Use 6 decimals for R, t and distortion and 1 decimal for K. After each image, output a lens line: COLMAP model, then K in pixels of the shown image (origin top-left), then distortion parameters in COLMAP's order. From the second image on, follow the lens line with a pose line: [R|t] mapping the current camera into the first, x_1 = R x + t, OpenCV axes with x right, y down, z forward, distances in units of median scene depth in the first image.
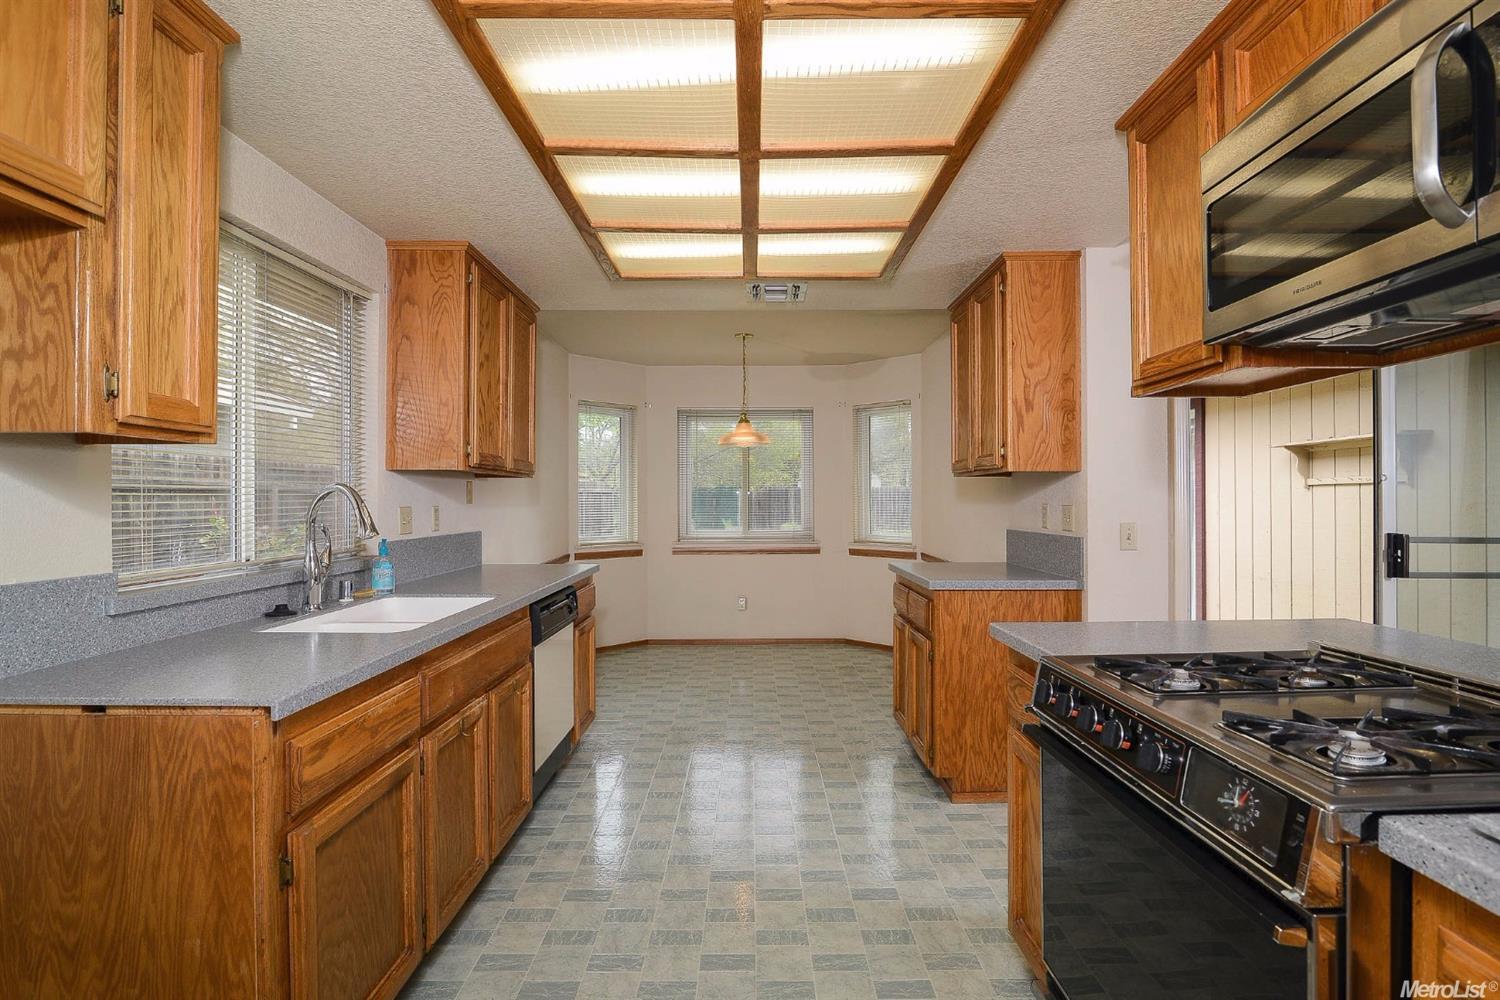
lens RADIAL K [[716.4, 0, 756.4], [0, 716.4, 499.4], [0, 0, 1]] dist [-0.012888, -0.000318]
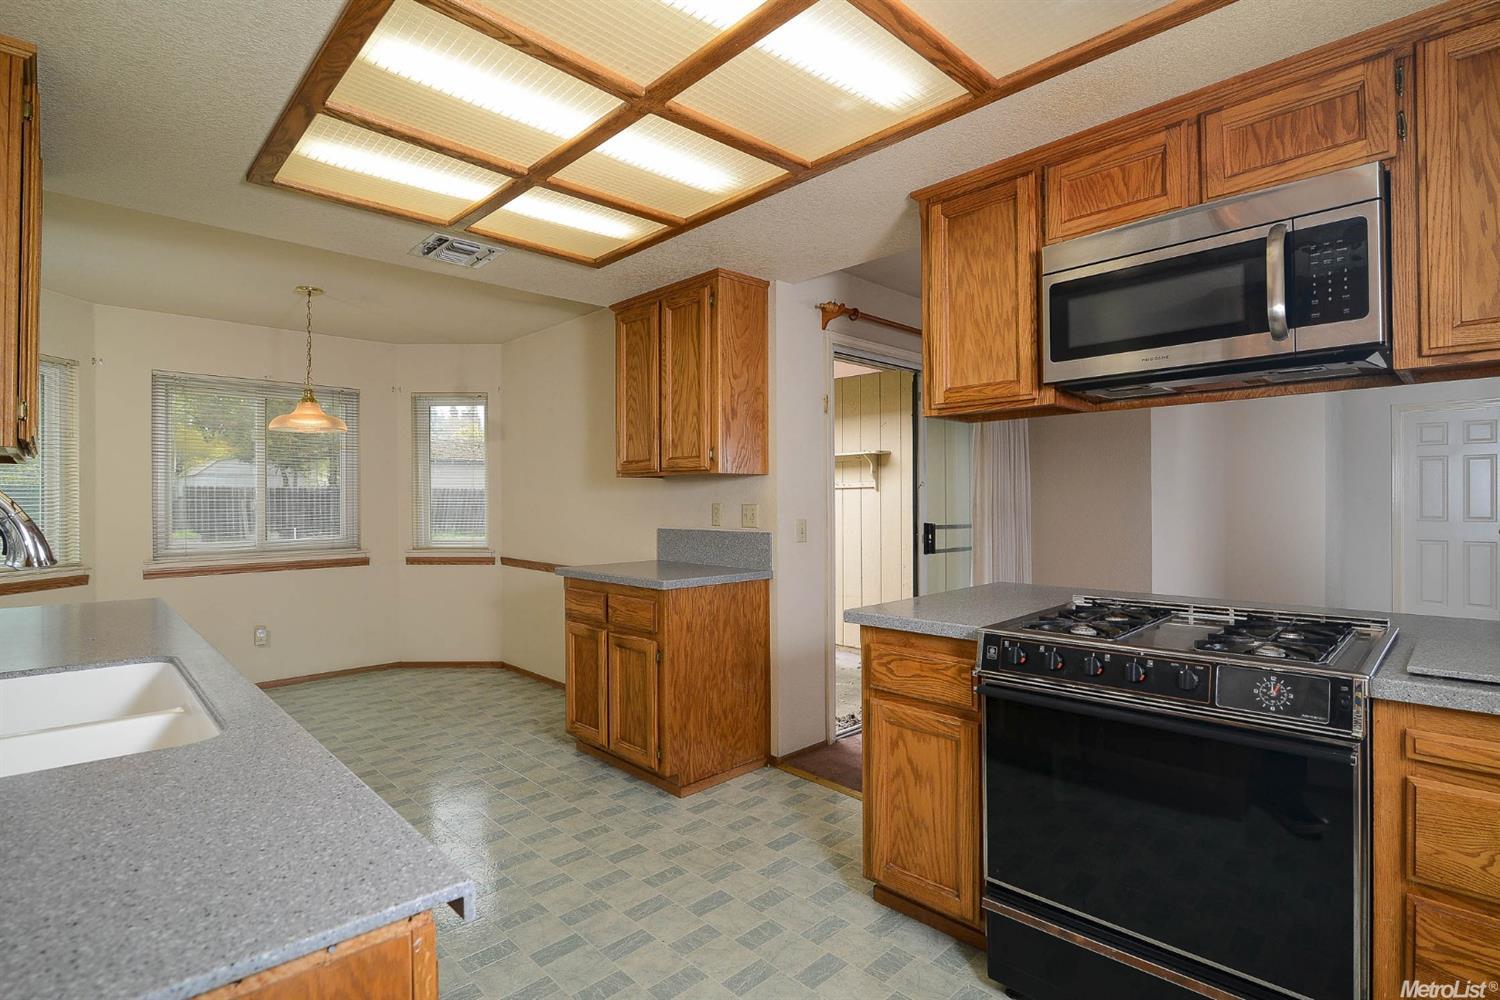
lens RADIAL K [[718.3, 0, 743.1], [0, 718.3, 500.3], [0, 0, 1]] dist [-0.014107, -0.000075]
pose [[0.726414, -0.000765, 0.687257, -0.361741], [0.001294, 0.999999, -0.000256, 0.001630], [-0.687256, 0.001075, 0.726414, 0.195681]]
